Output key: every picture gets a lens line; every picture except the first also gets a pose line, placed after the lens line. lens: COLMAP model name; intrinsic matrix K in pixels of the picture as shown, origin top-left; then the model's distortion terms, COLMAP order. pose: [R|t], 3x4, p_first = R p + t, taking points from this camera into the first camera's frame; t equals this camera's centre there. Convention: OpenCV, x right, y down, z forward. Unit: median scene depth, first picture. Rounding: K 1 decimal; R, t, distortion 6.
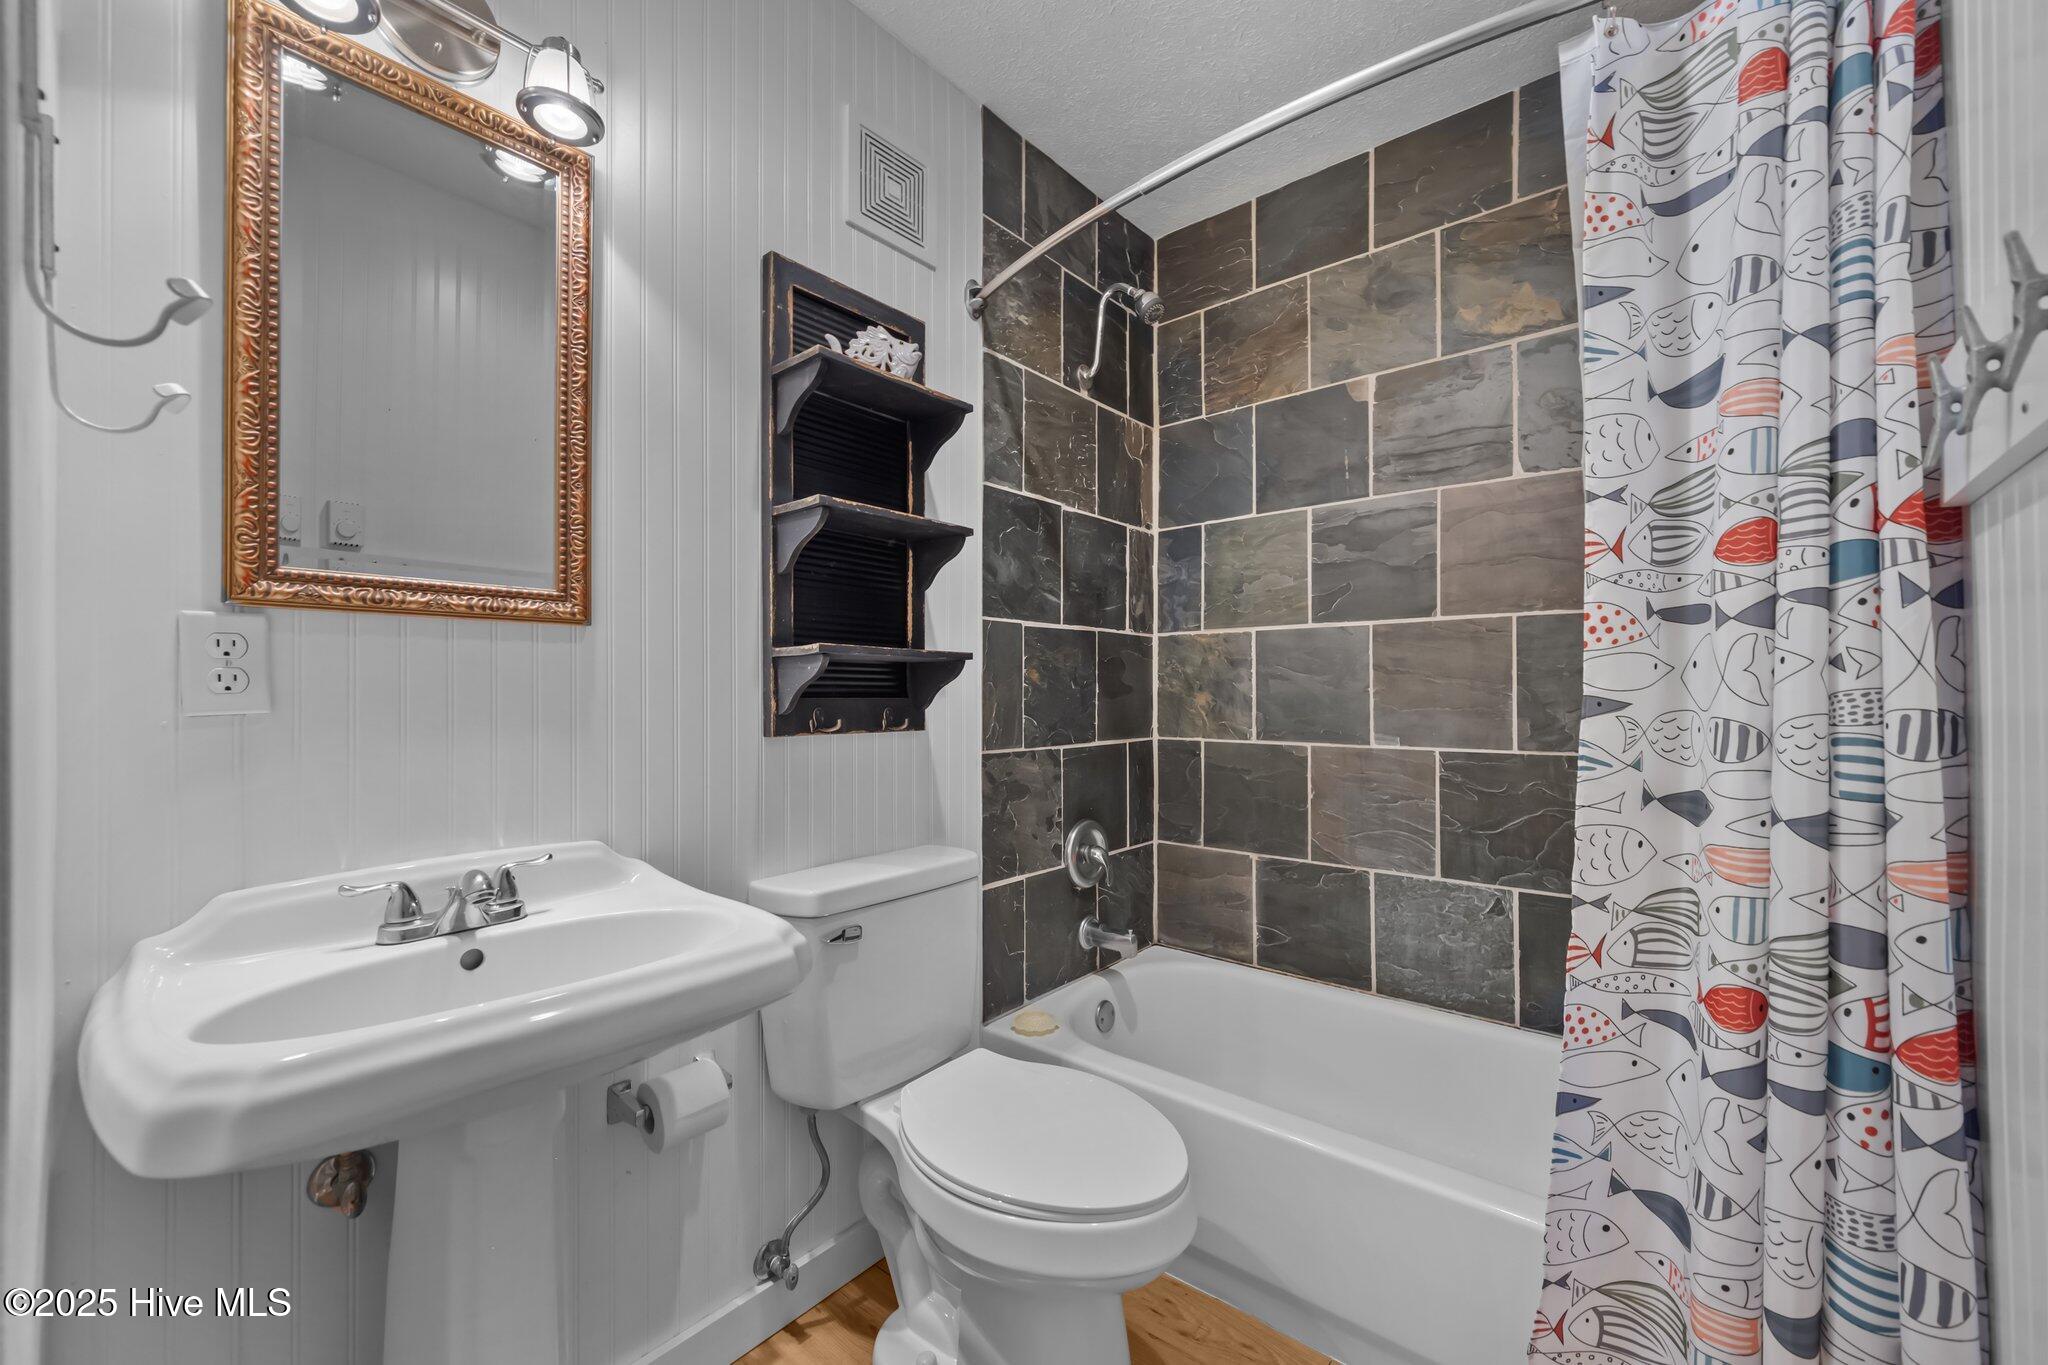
lens RADIAL K [[811.3, 0, 1001.2], [0, 811.3, 688.1], [0, 0, 1]] dist [0.000135, 0.000575]
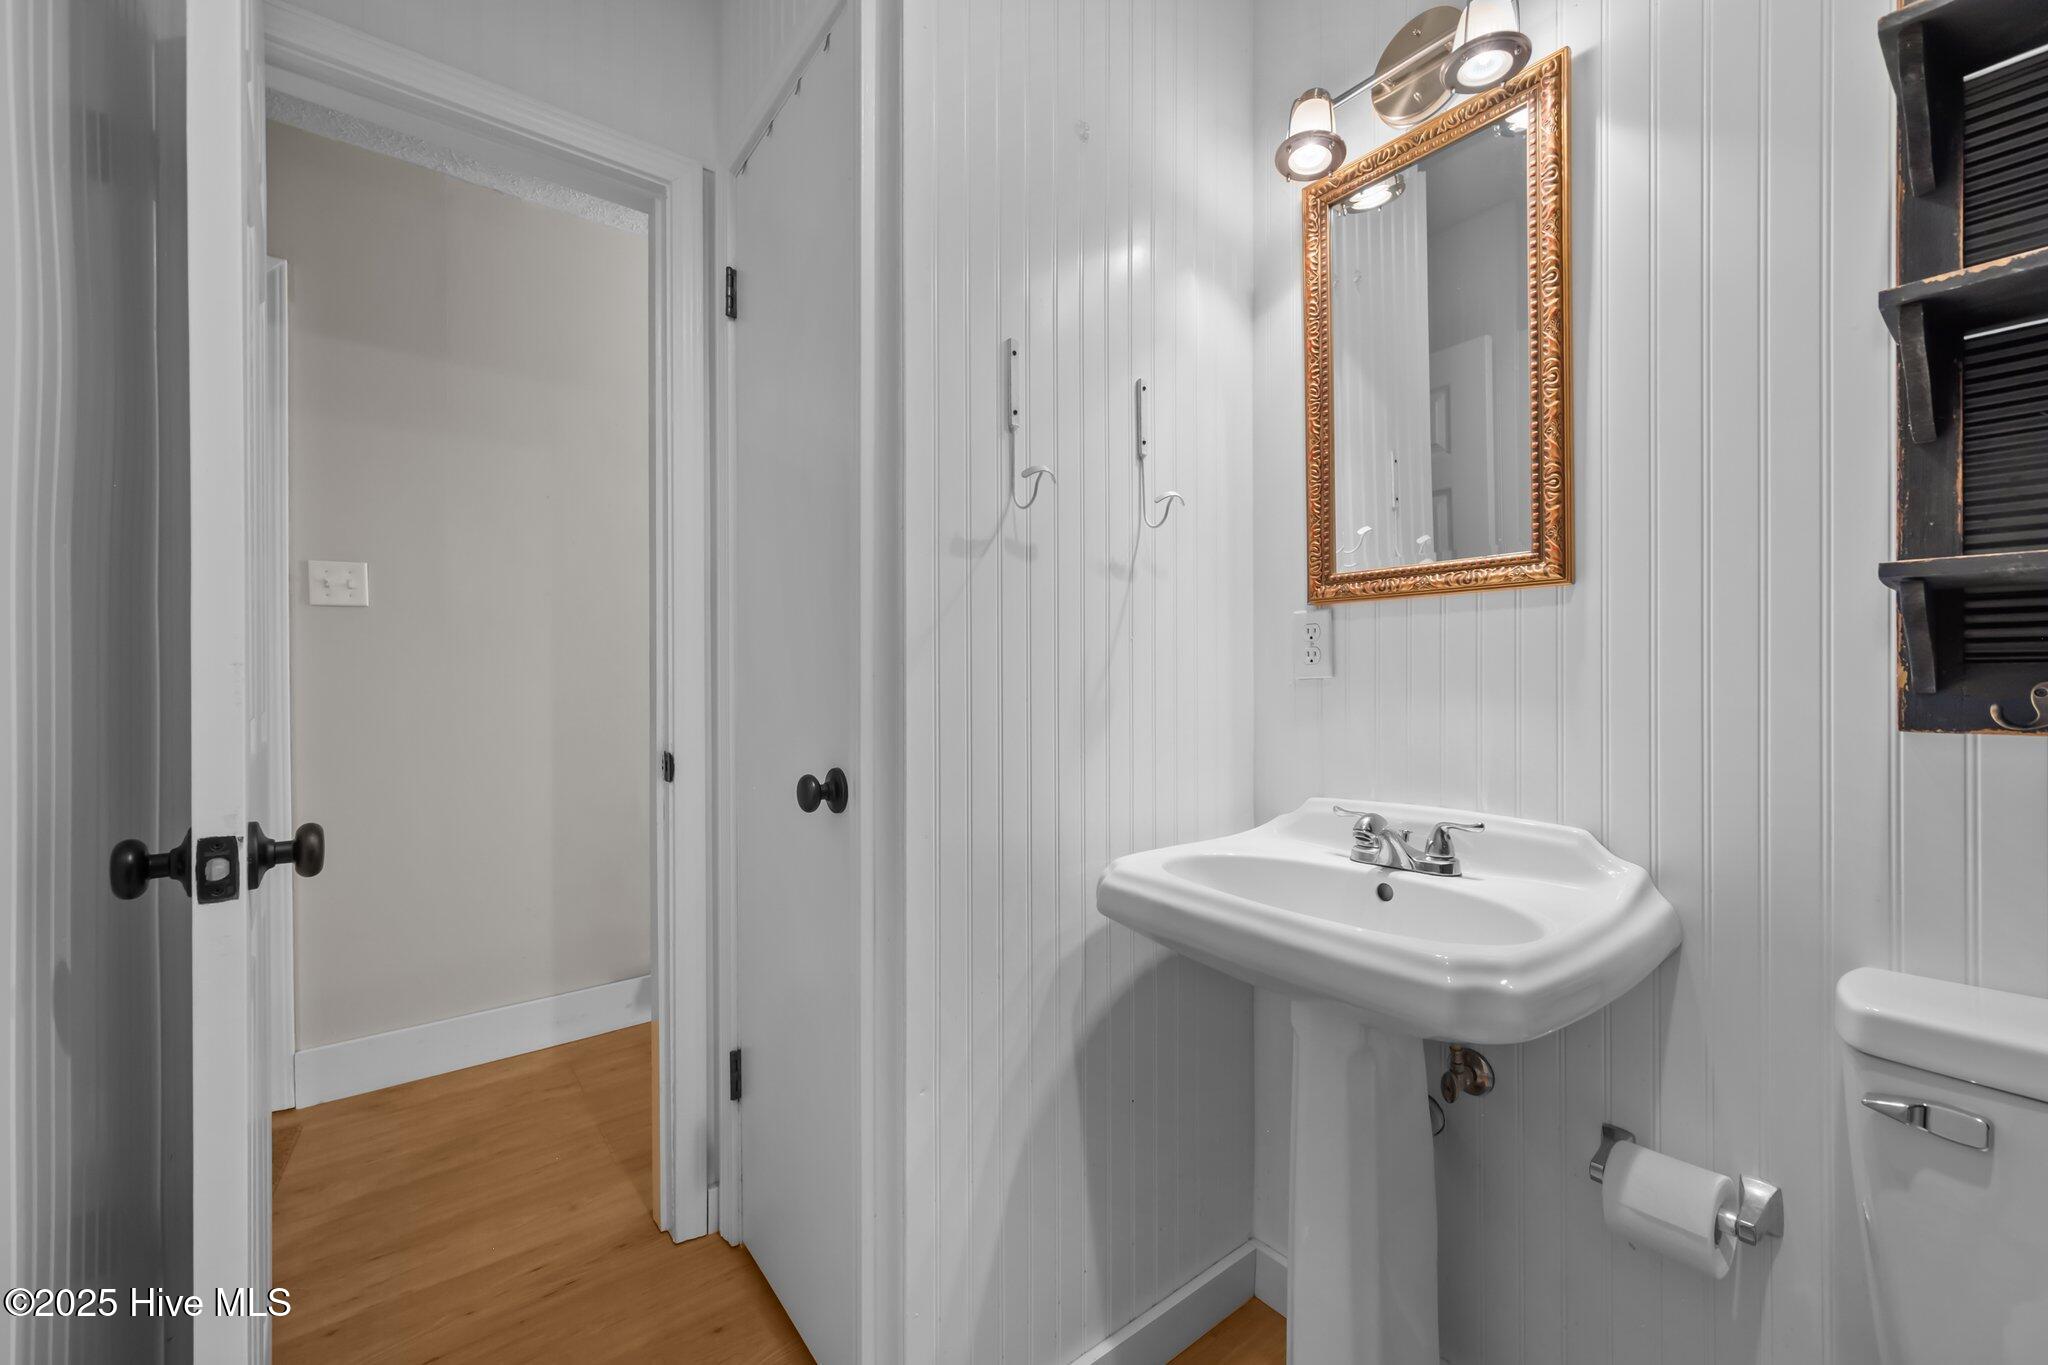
lens RADIAL K [[811.3, 0, 1012.4], [0, 811.3, 668.5], [0, 0, 1]] dist [0.000135, 0.000575]
pose [[-0.195218, 0.006240, -0.980740, 0.531868], [0.024005, 0.999711, 0.001582, -0.000708], [0.980466, -0.023234, -0.195311, 0.642197]]
